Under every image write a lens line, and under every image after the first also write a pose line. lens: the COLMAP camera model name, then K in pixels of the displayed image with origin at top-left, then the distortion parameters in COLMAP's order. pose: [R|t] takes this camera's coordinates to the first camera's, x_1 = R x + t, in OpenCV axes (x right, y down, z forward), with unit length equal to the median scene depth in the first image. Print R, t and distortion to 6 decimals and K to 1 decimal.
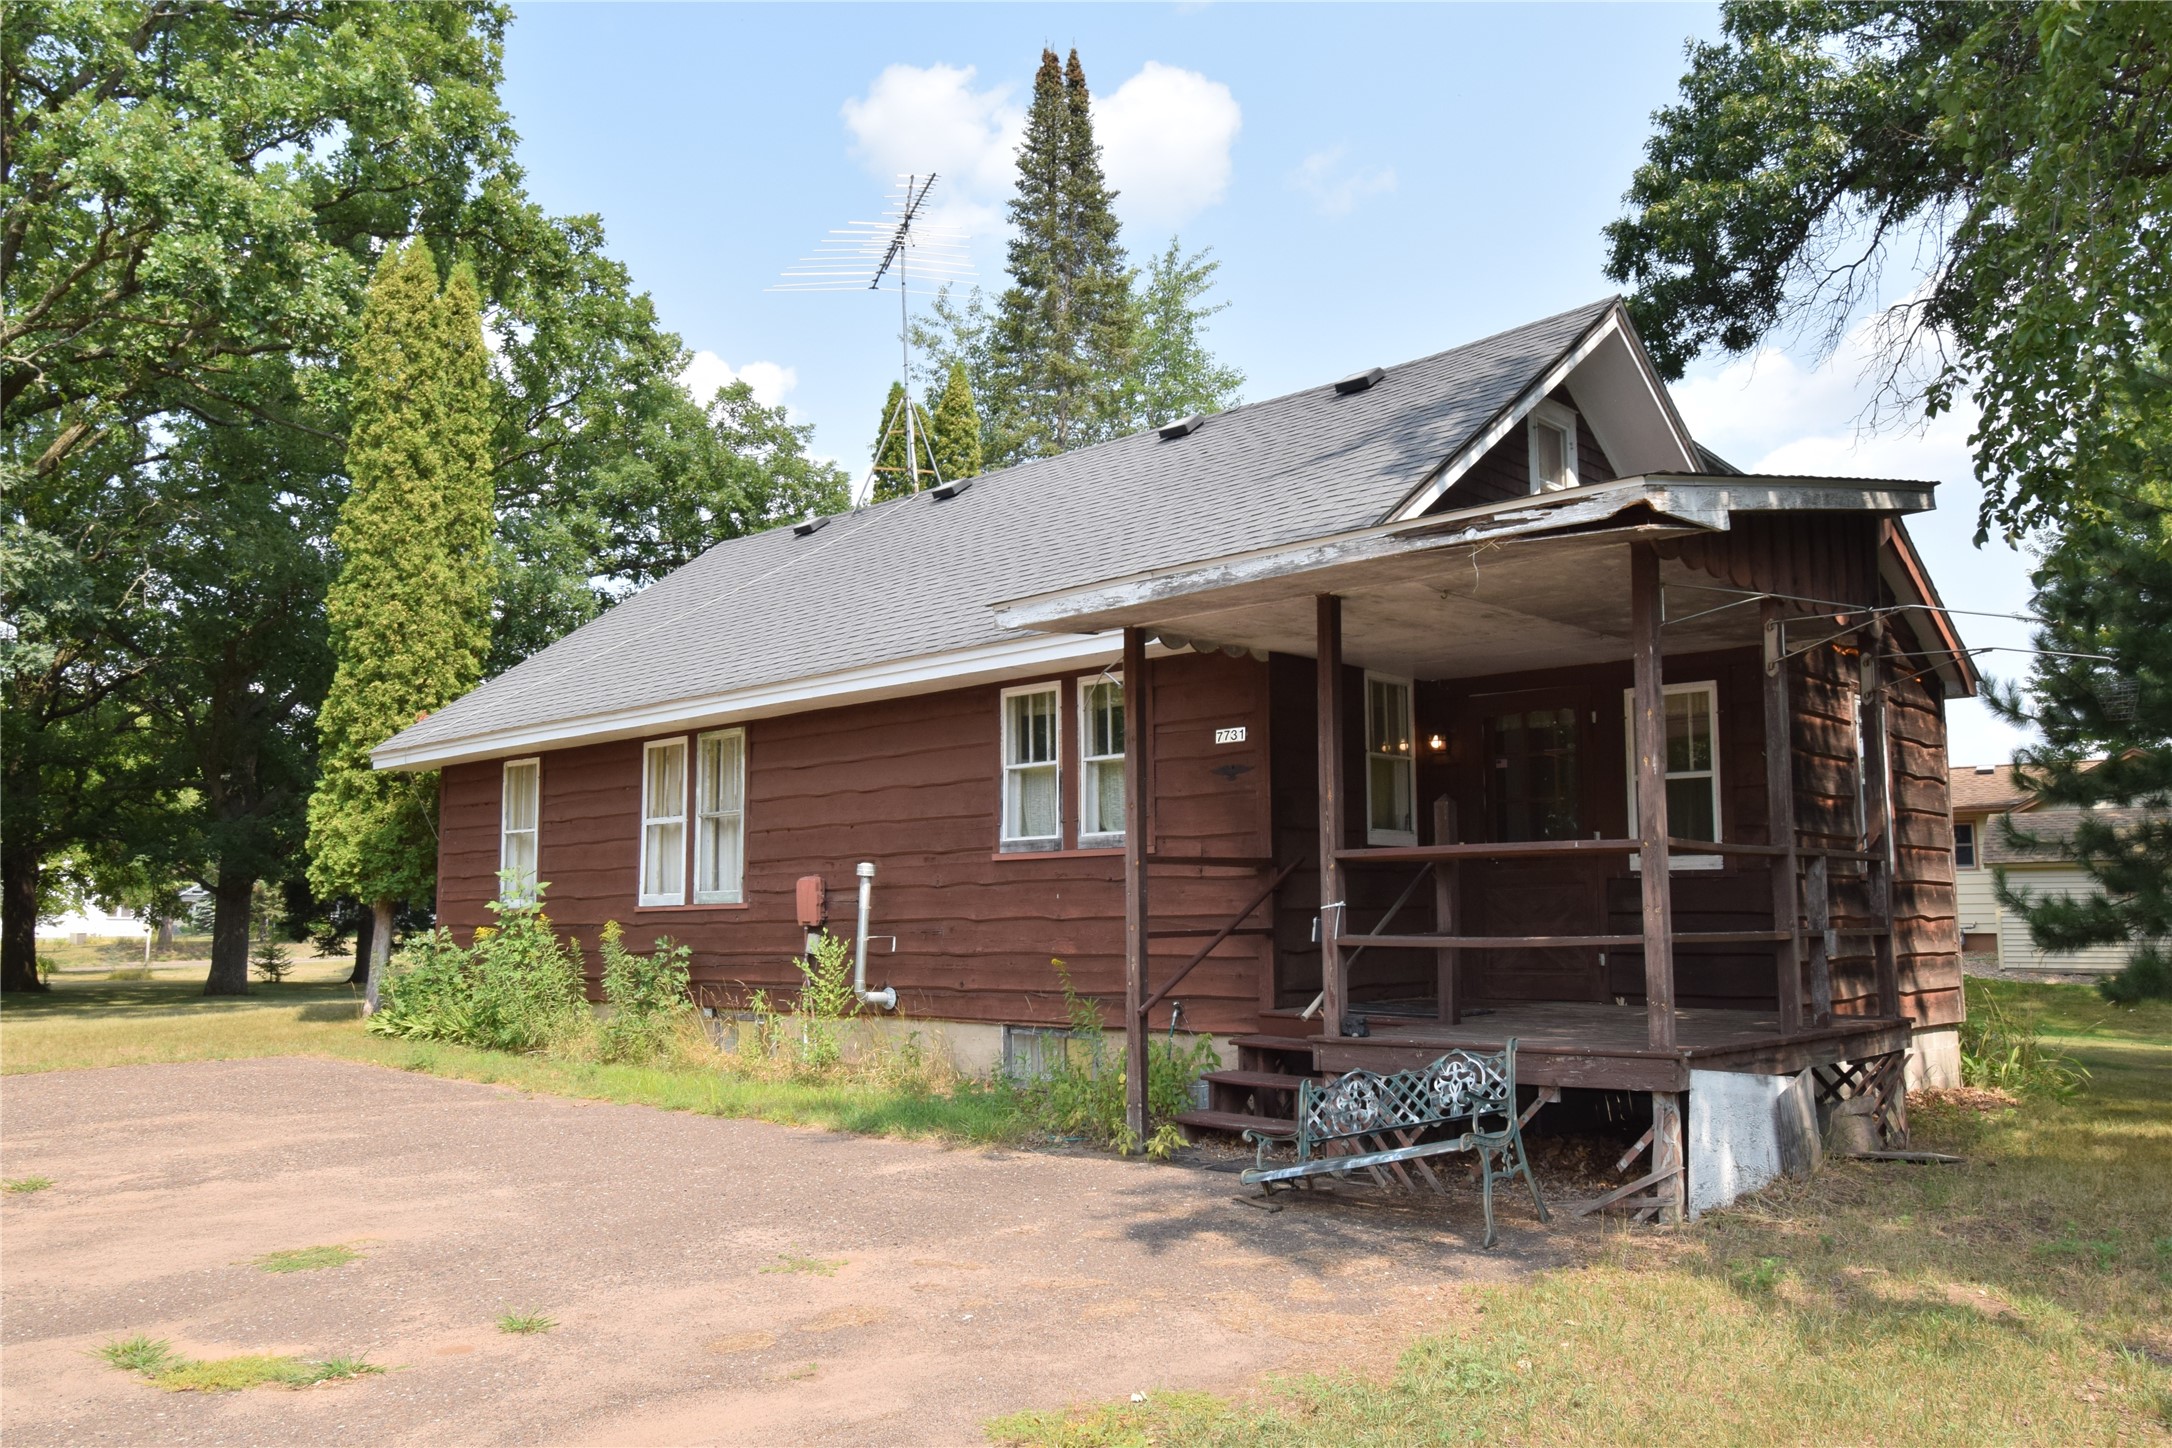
lens RADIAL K [[1613.8, 0, 1117.5], [0, 1613.8, 726.6], [0, 0, 1]] dist [-0.000493, -0.001804]
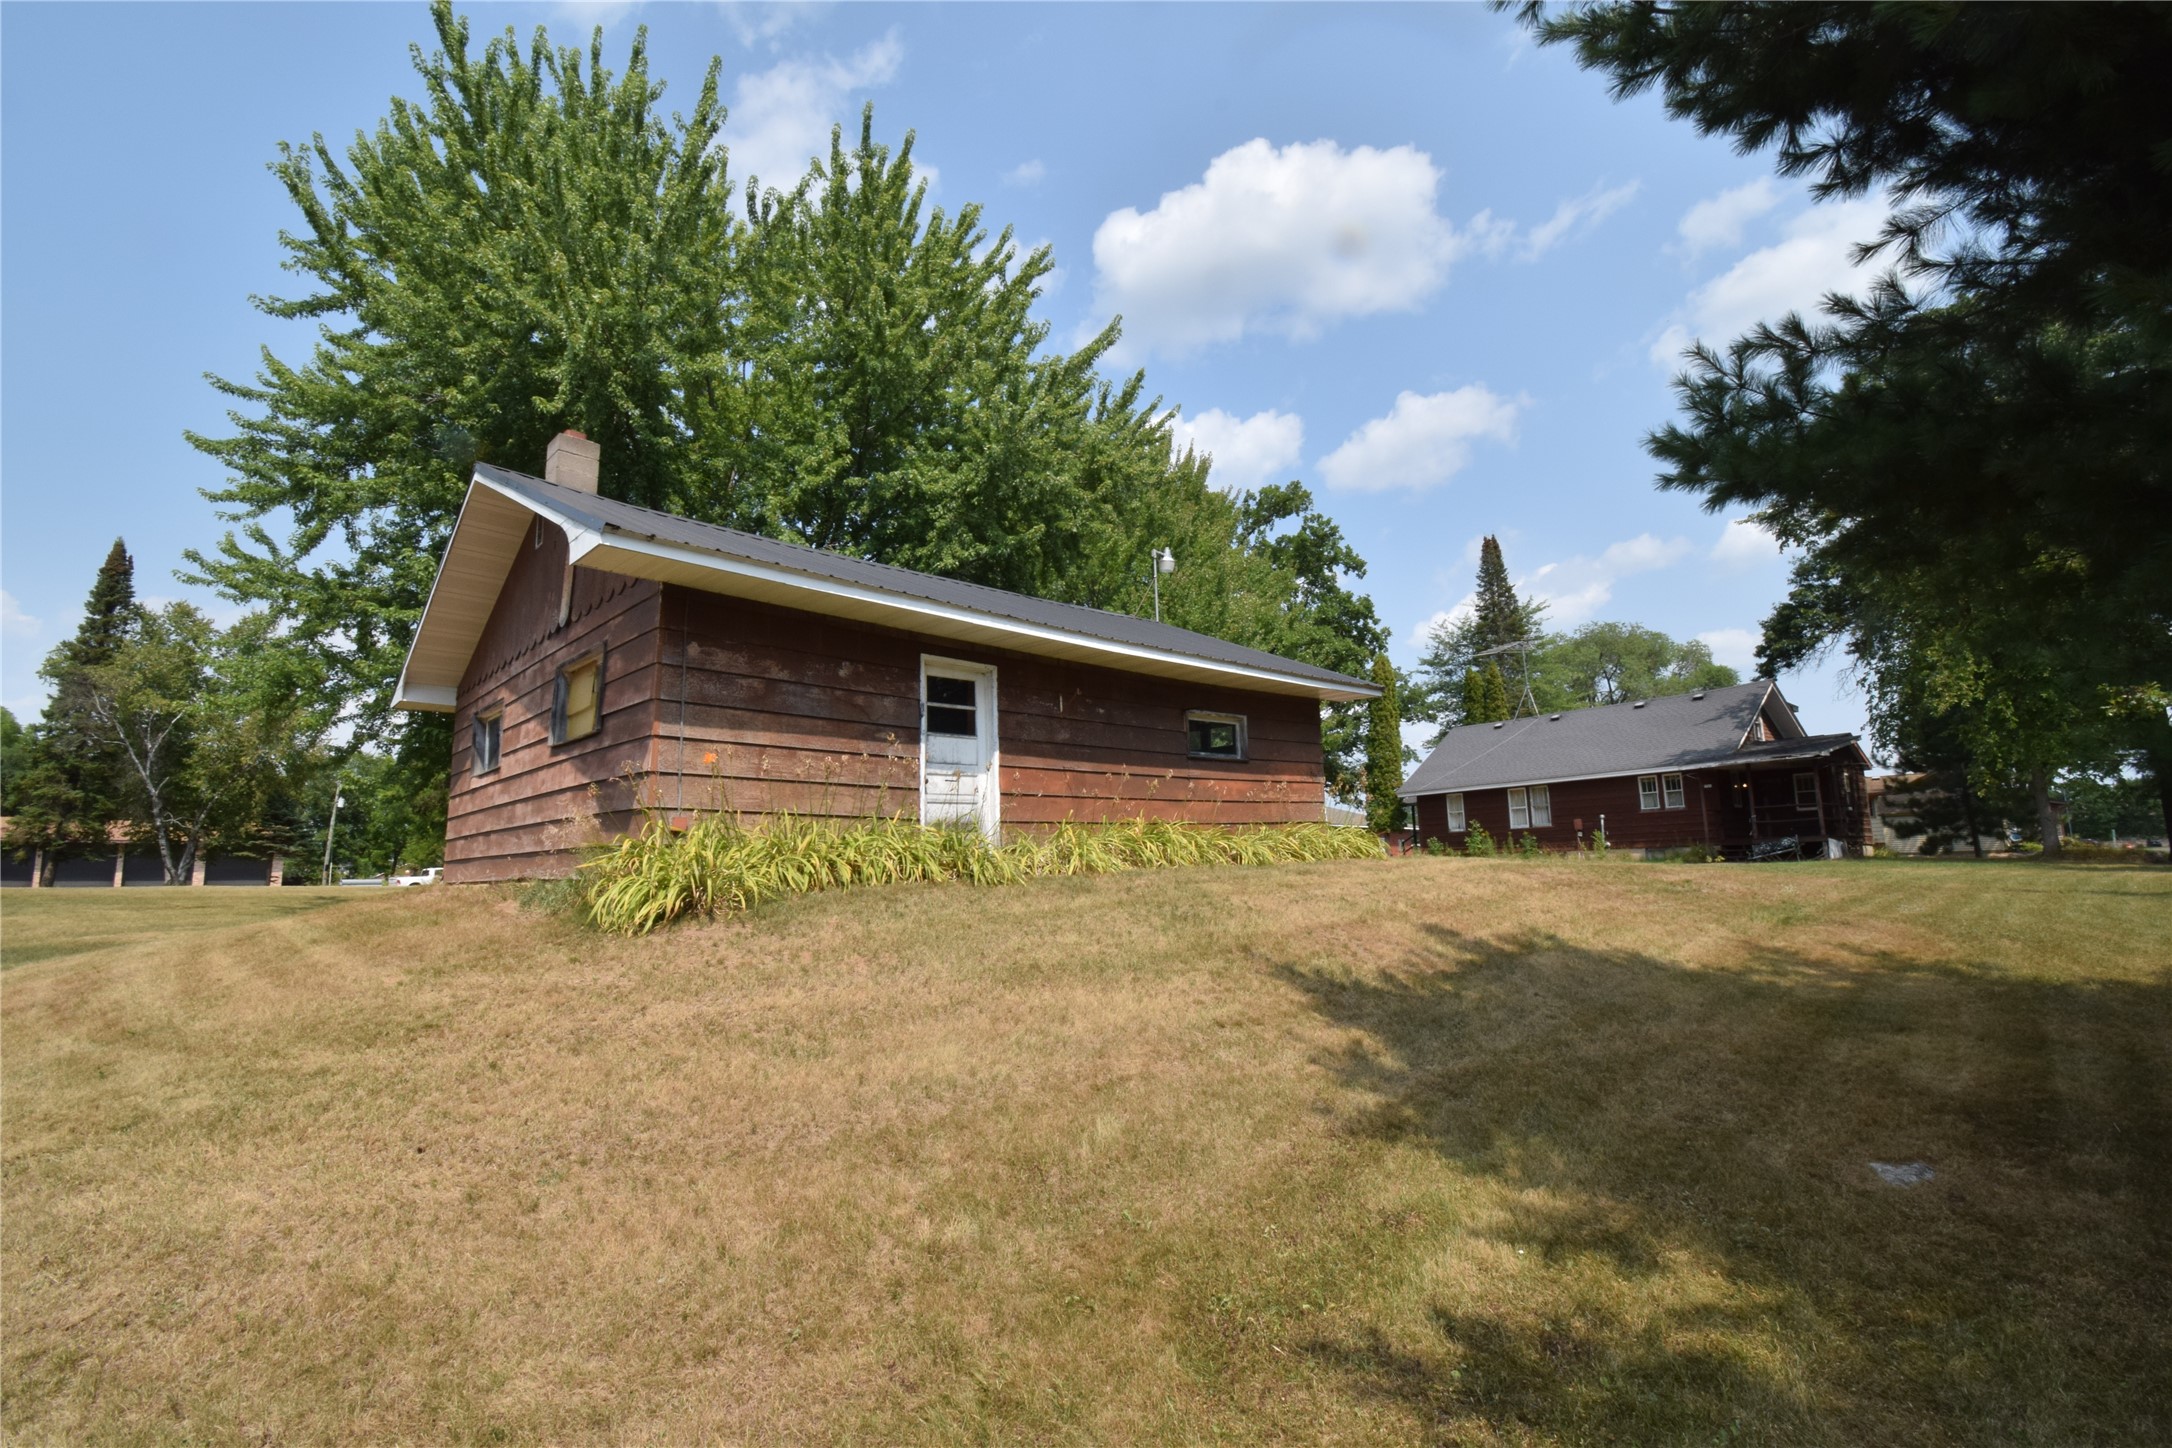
lens RADIAL K [[938.2, 0, 1086.2], [0, 938.2, 717.4], [0, 0, 1]] dist [-0.023869, -0.000039]
pose [[0.976876, -0.044201, -0.209187, -0.681686], [0.034203, 0.998104, -0.051176, -0.070451], [0.211053, 0.042837, 0.976536, -1.265017]]
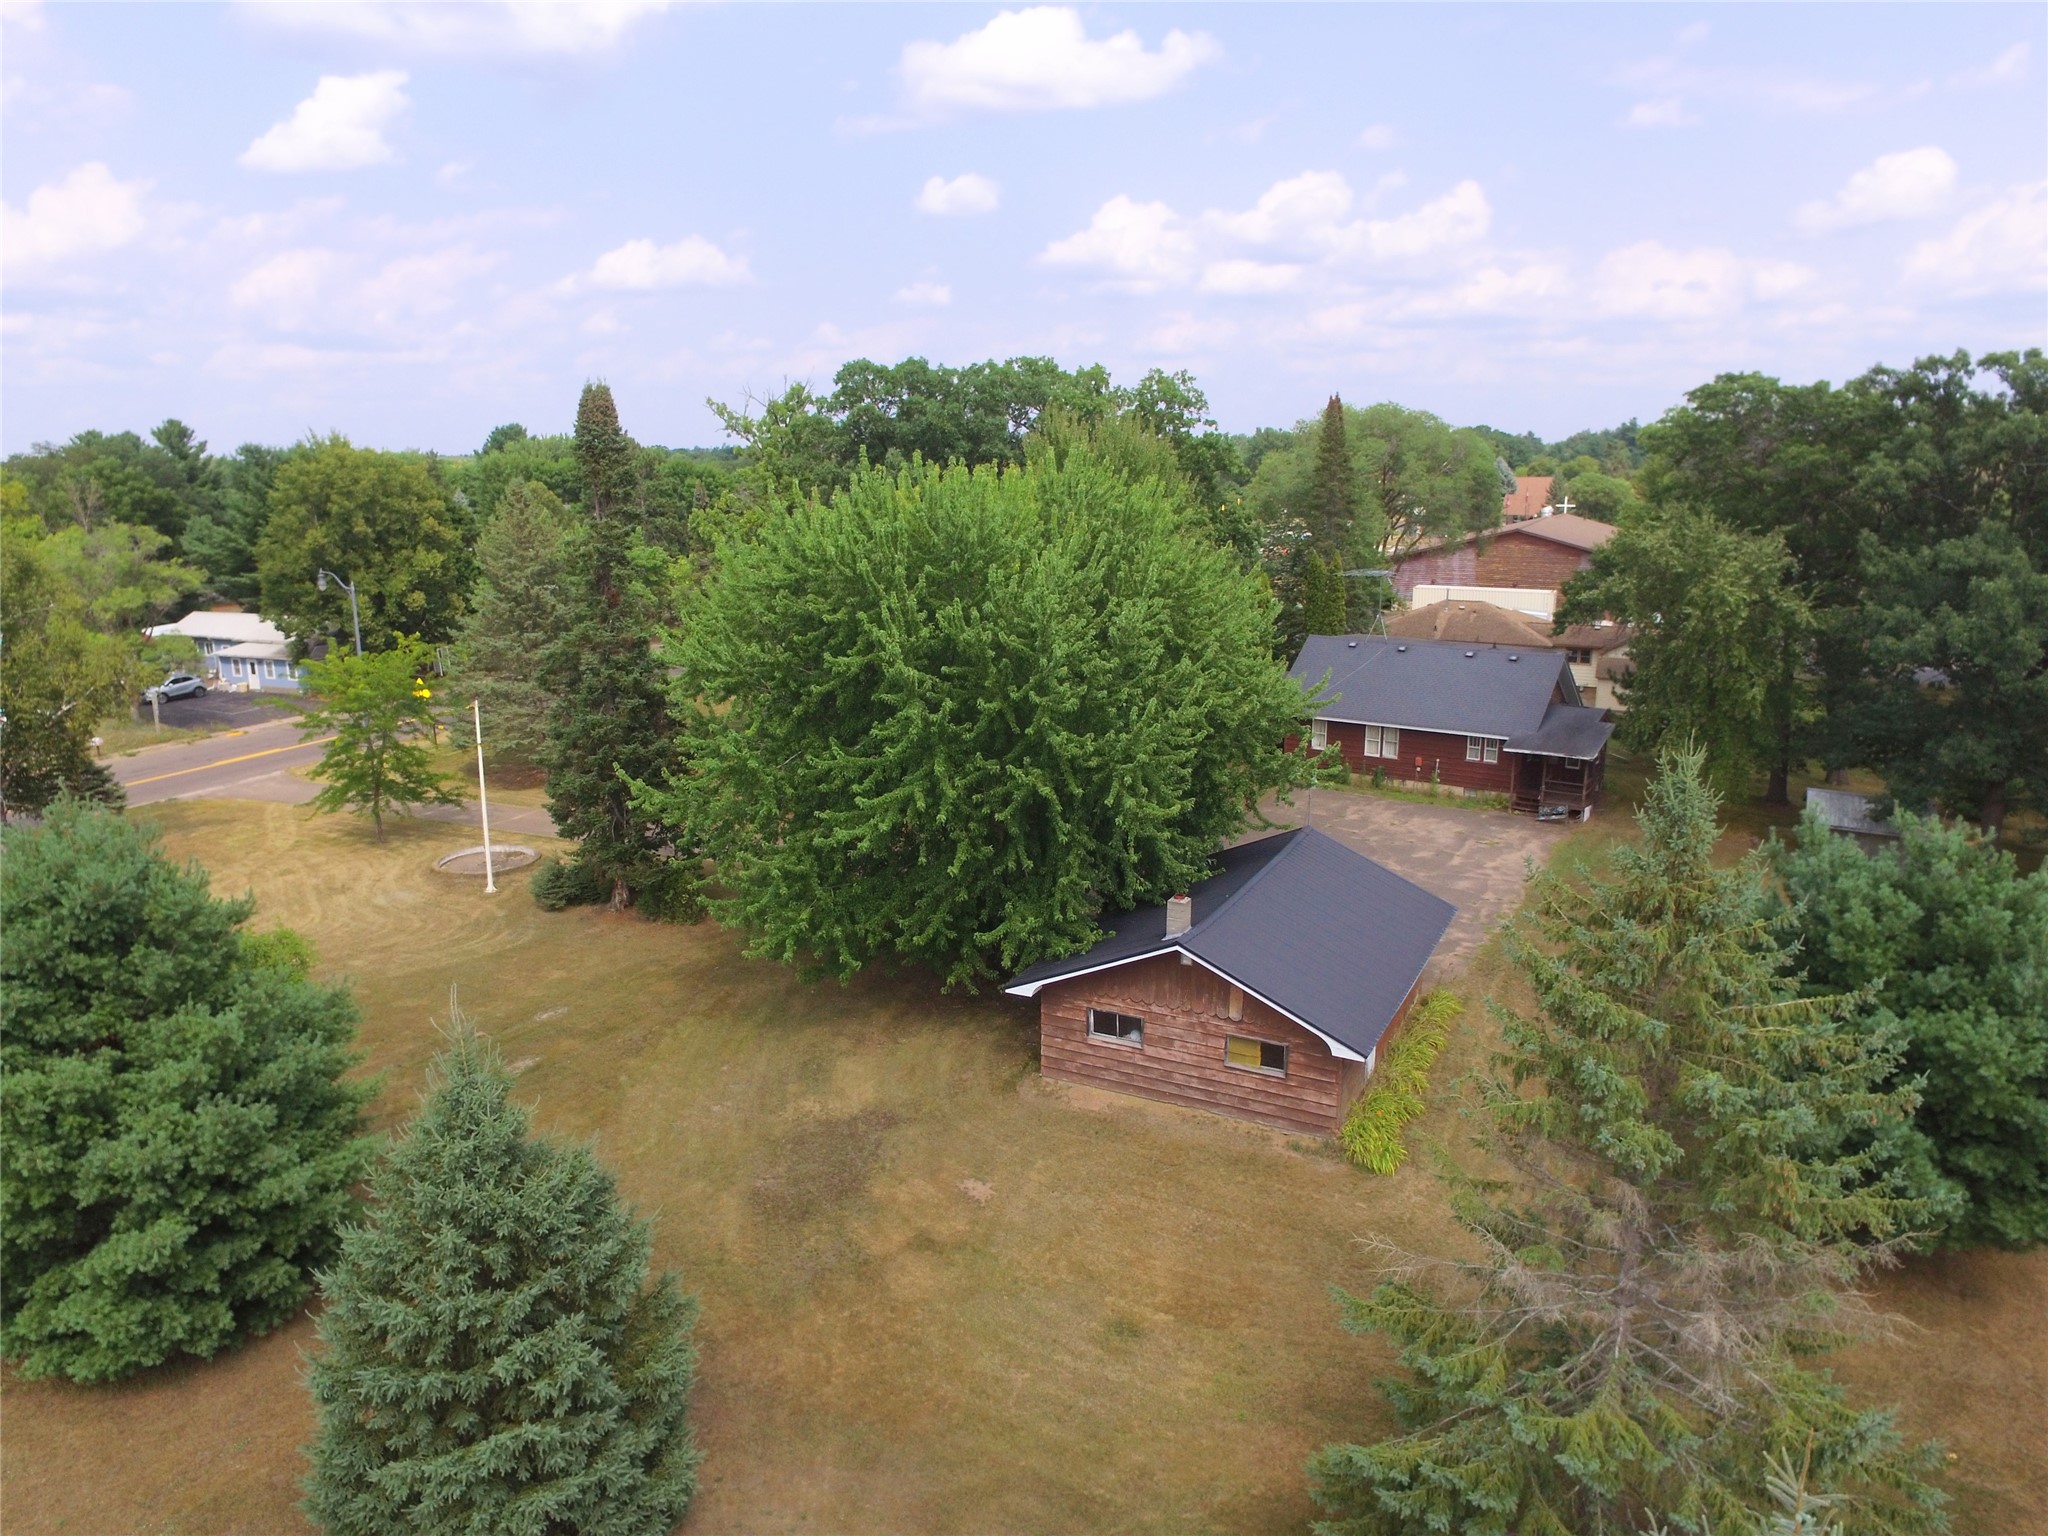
lens RADIAL K [[1383.4, 0, 1018.5], [0, 1383.4, 788.1], [0, 0, 1]] dist [-0.112993, 0.079082]
pose [[0.990251, -0.033473, 0.135211, -1.565560], [-0.017082, 0.934187, 0.356374, -1.046423], [-0.138242, -0.355209, 0.924508, -2.289094]]
